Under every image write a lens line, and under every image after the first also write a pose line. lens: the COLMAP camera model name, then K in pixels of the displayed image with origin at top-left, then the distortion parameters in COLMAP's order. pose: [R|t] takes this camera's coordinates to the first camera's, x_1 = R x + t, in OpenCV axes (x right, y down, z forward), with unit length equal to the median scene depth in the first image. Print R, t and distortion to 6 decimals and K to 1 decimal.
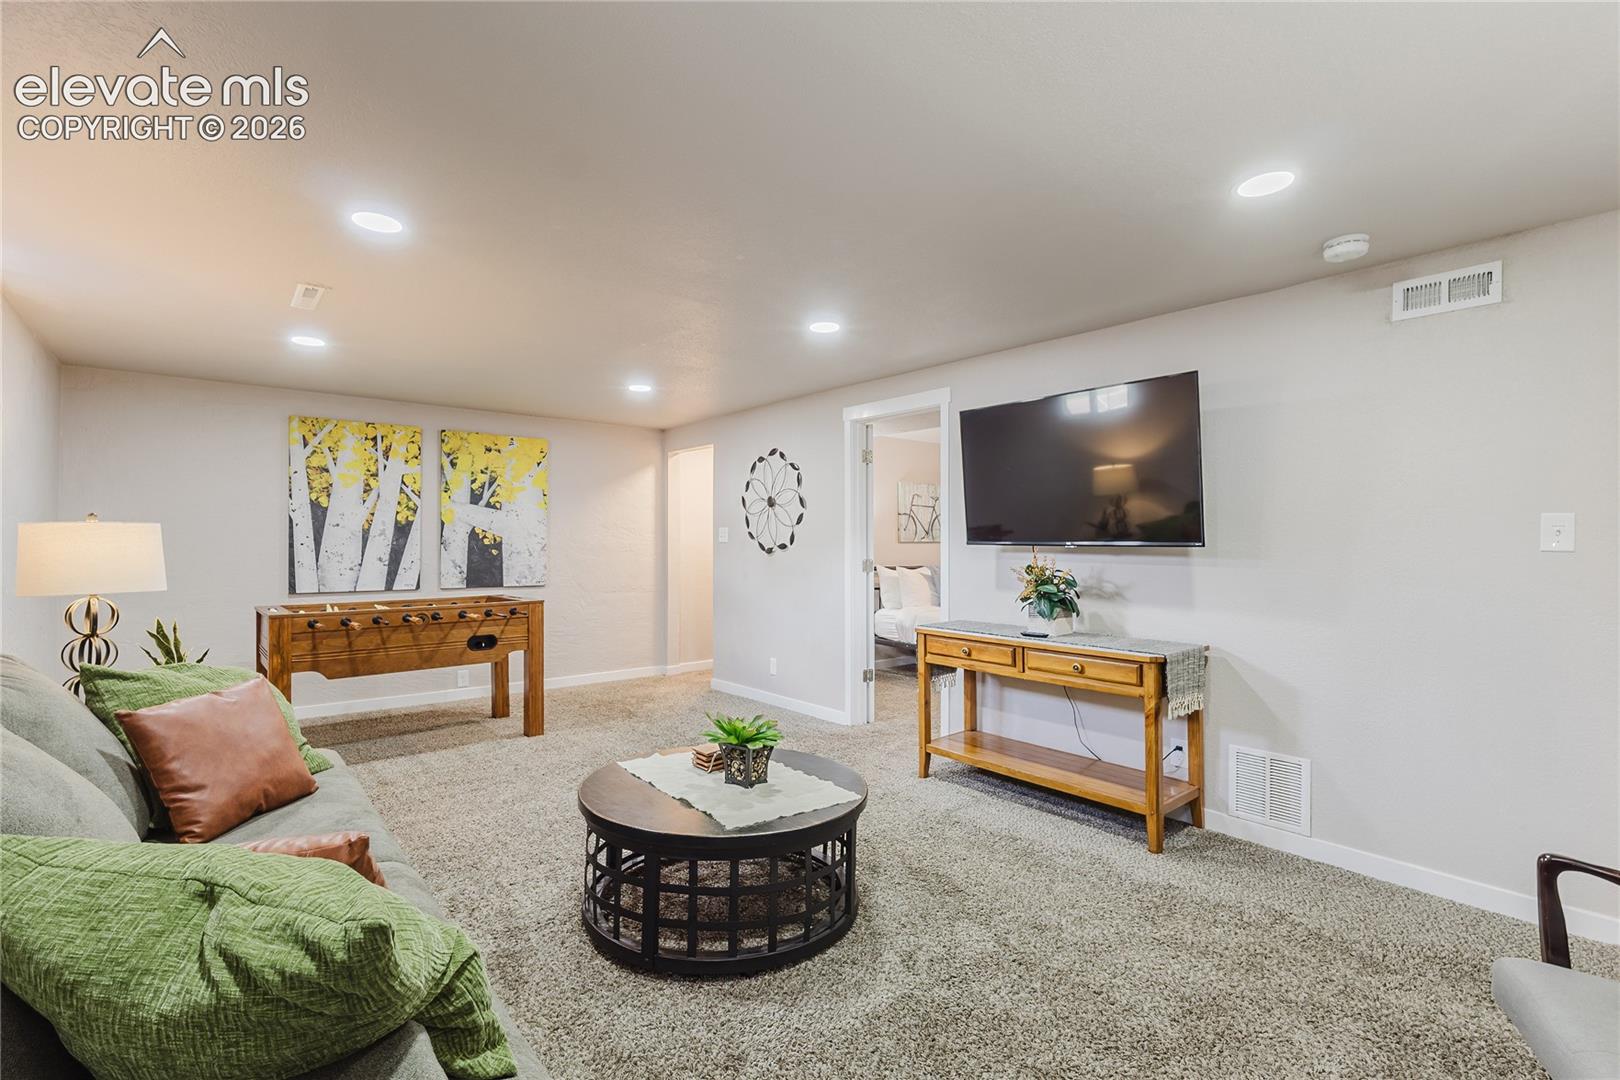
lens RADIAL K [[740.8, 0, 813.8], [0, 740.8, 540.3], [0, 0, 1]] dist [-0.000178, 0.001218]
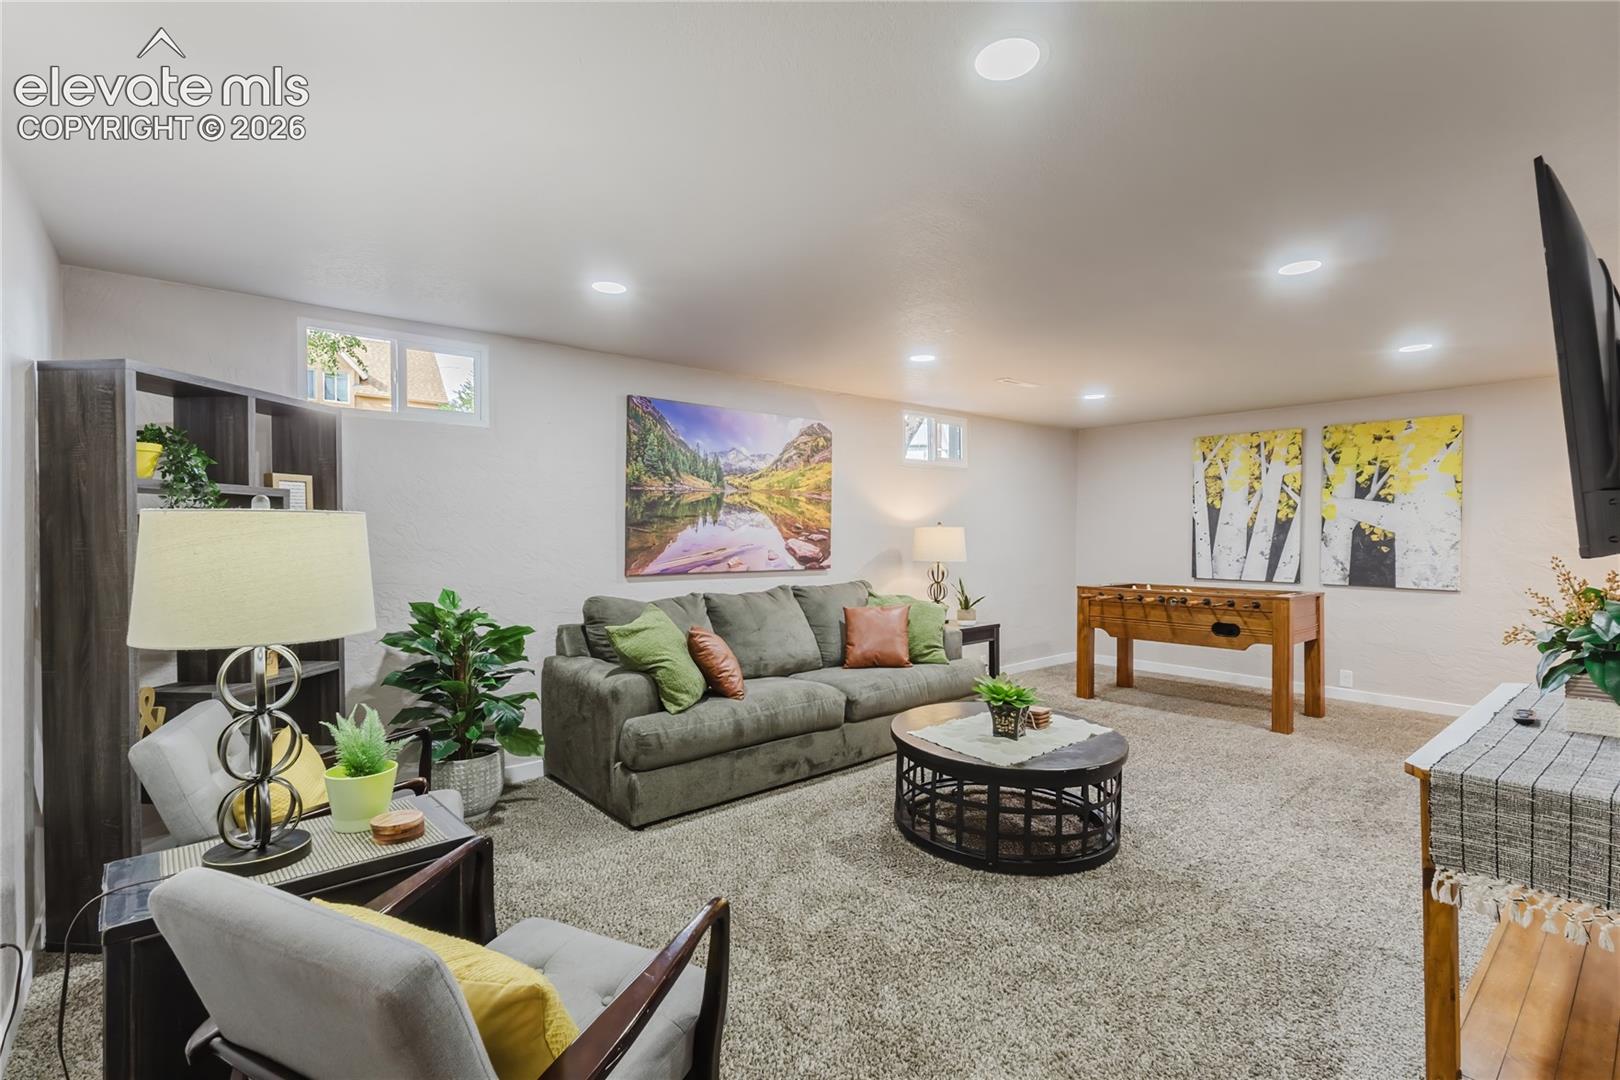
lens RADIAL K [[740.8, 0, 819.3], [0, 740.8, 542.6], [0, 0, 1]] dist [-0.000178, 0.001218]
pose [[0.026276, 0.009425, -0.999610, 0.505593], [-0.000953, 0.999955, 0.009403, -0.000203], [0.999654, 0.000706, 0.026284, 0.299975]]
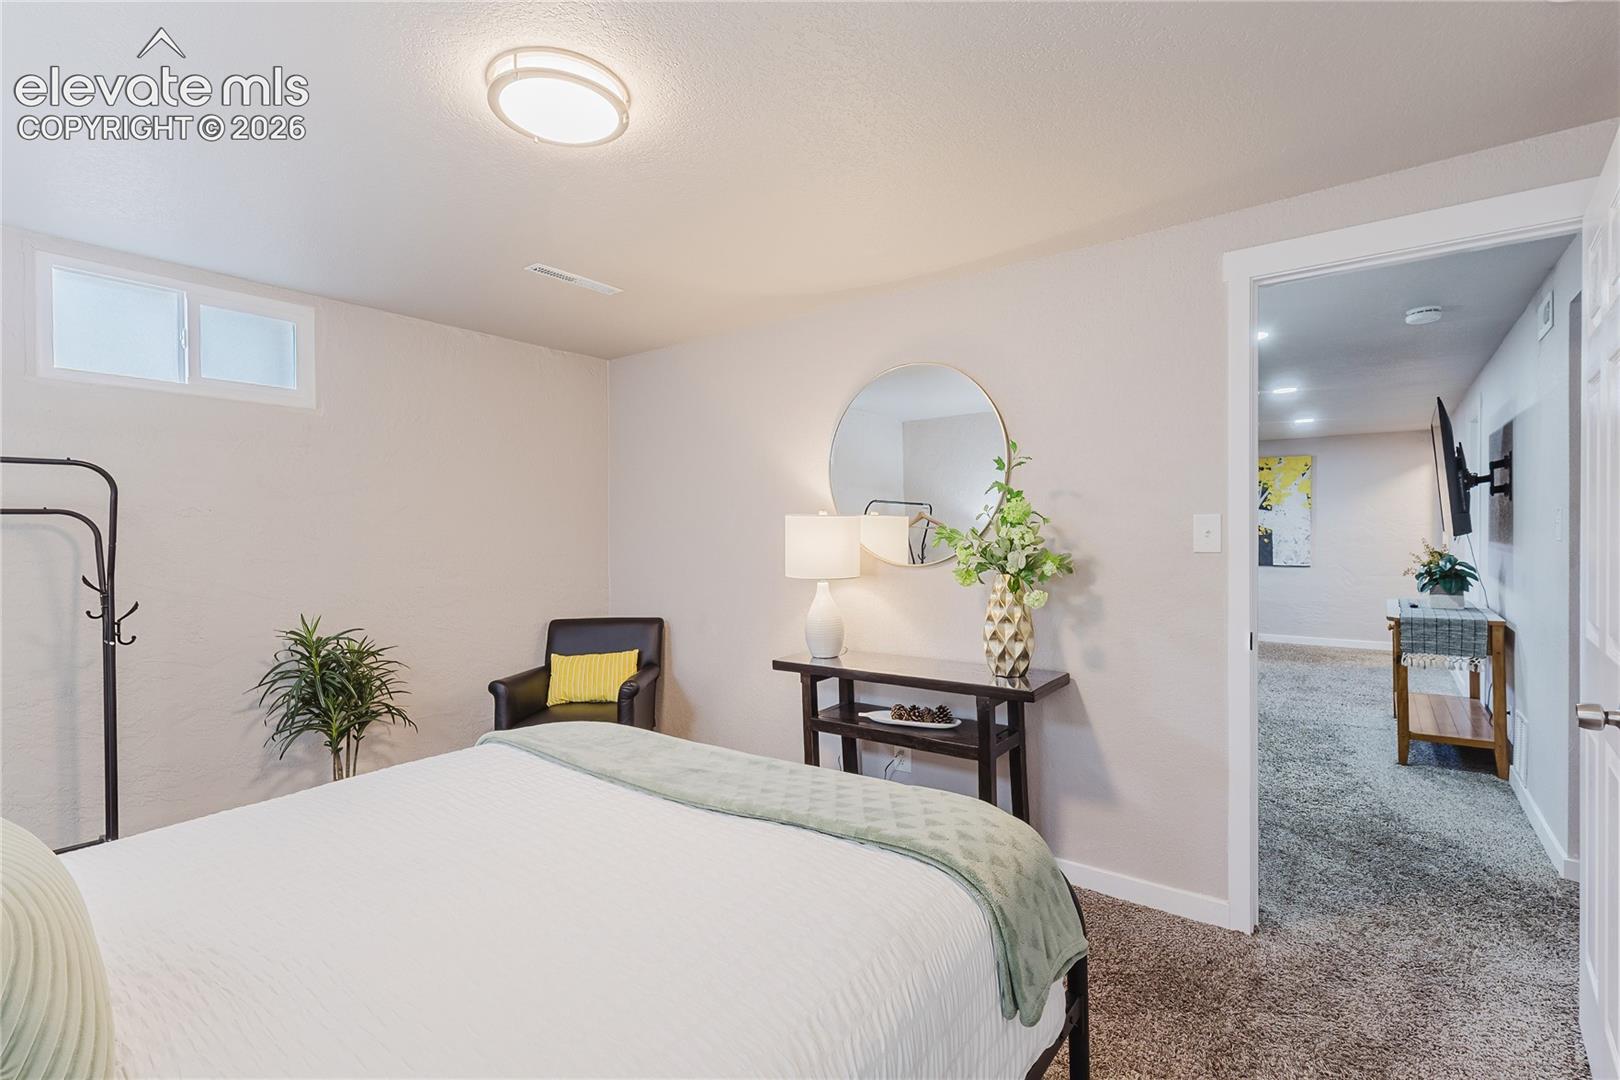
lens RADIAL K [[740.8, 0, 813.3], [0, 740.8, 541.5], [0, 0, 1]] dist [-0.000178, 0.001218]
pose [[0.234439, 0.005731, -0.972114, 0.805902], [0.005669, 0.999958, 0.007262, 0.002749], [0.972114, -0.007214, 0.234397, -0.189153]]
